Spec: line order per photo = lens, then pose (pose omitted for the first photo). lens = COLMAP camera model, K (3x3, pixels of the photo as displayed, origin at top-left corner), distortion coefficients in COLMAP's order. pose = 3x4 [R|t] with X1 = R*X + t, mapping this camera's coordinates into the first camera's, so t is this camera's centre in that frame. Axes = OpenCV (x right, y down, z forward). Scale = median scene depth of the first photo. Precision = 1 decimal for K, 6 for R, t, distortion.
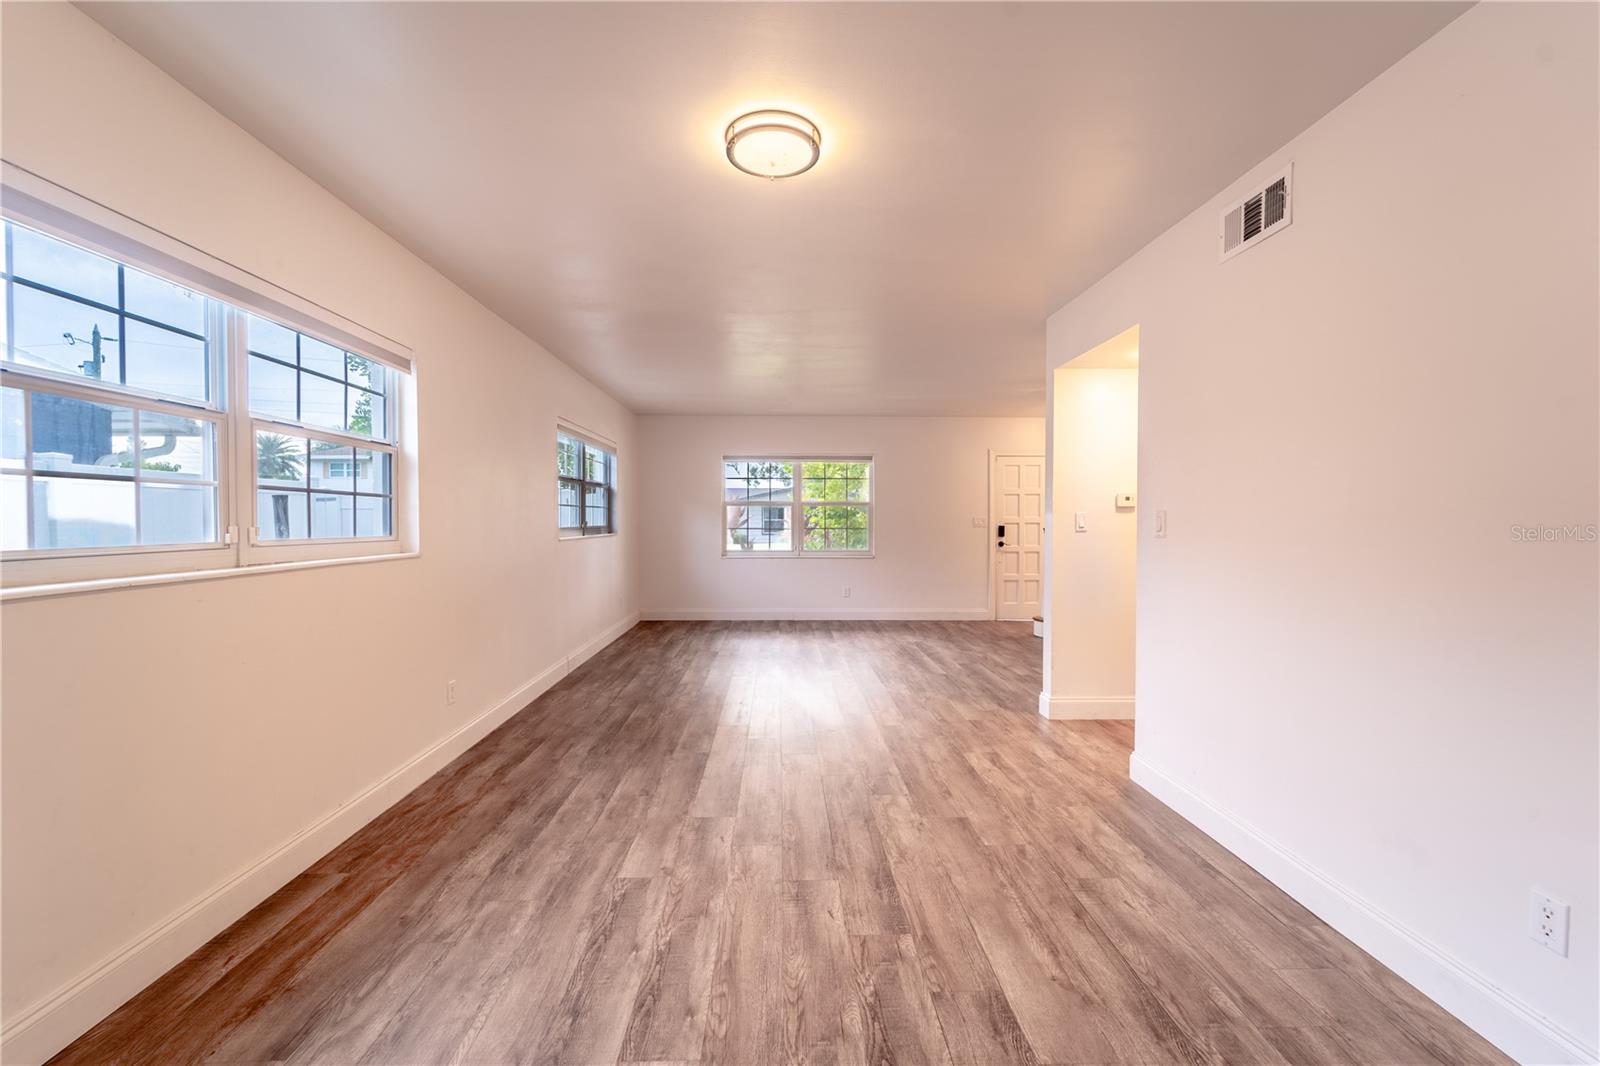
lens RADIAL K [[650.0, 0, 800.0], [0, 650.0, 533.0], [0, 0, 1]] dist [0.001679, -0.000416]
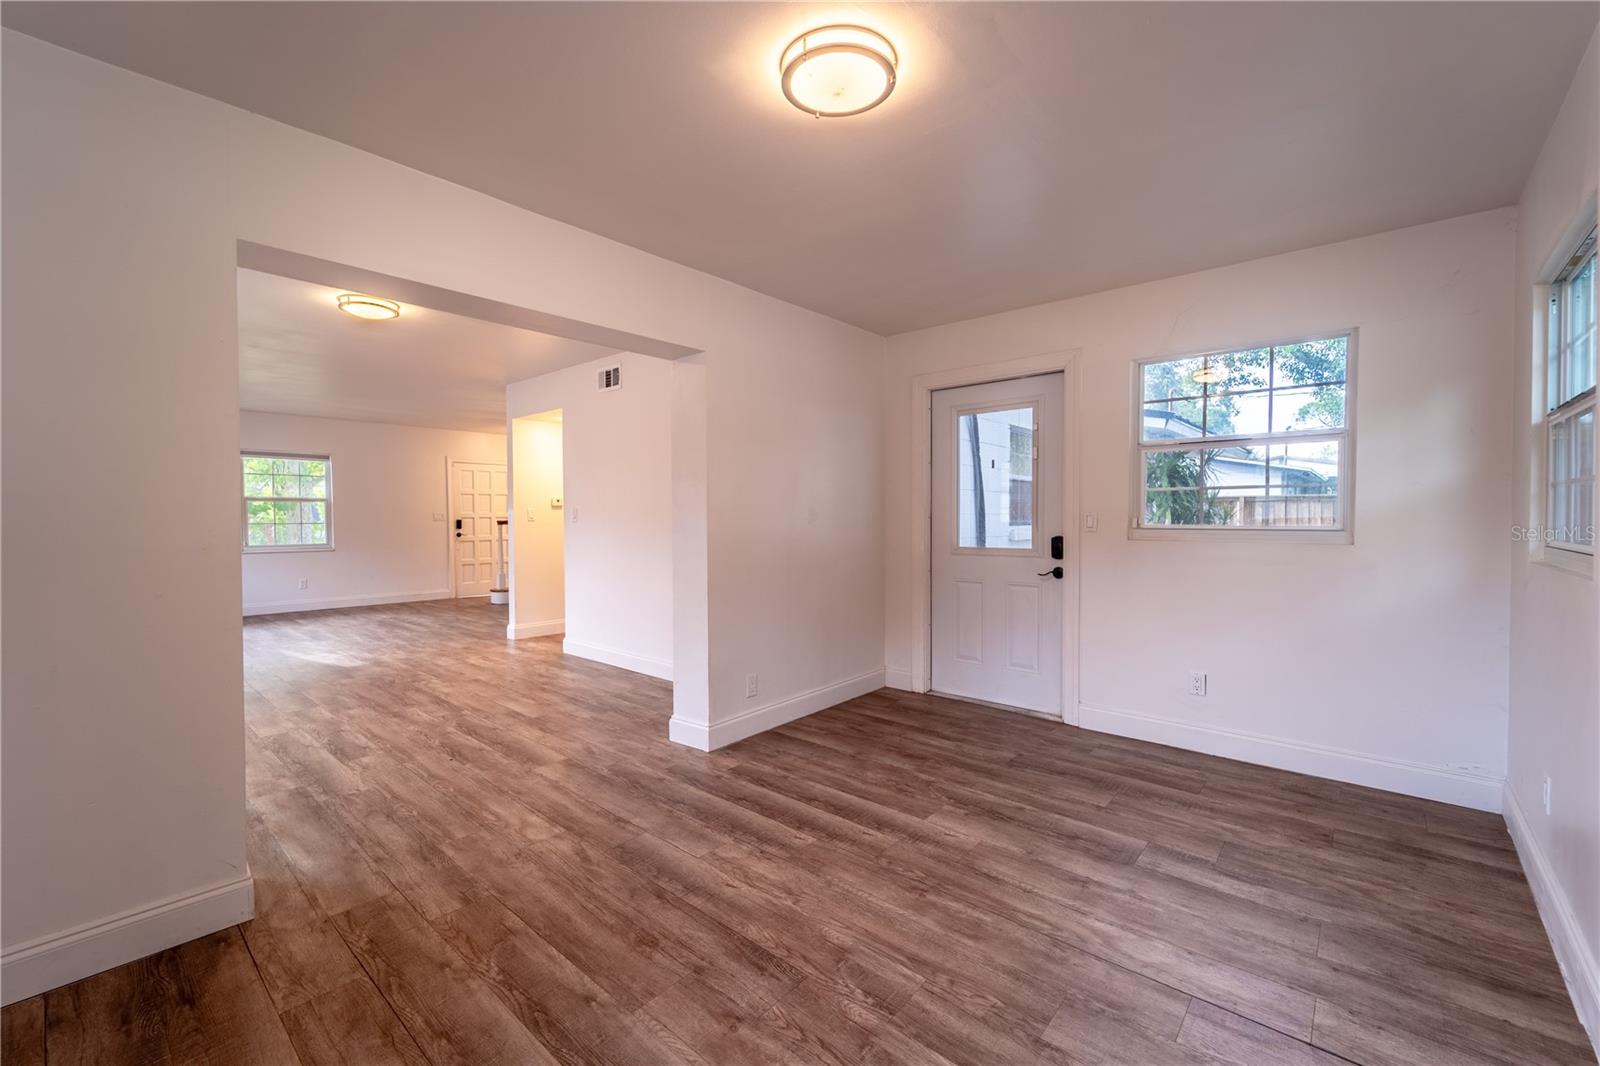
lens RADIAL K [[650.0, 0, 800.0], [0, 650.0, 533.0], [0, 0, 1]] dist [0.001679, -0.000416]
pose [[0.678339, -0.023246, 0.734381, -0.328429], [0.019562, 0.999716, 0.013575, 0.020652], [-0.734488, 0.005157, 0.678602, -0.639070]]
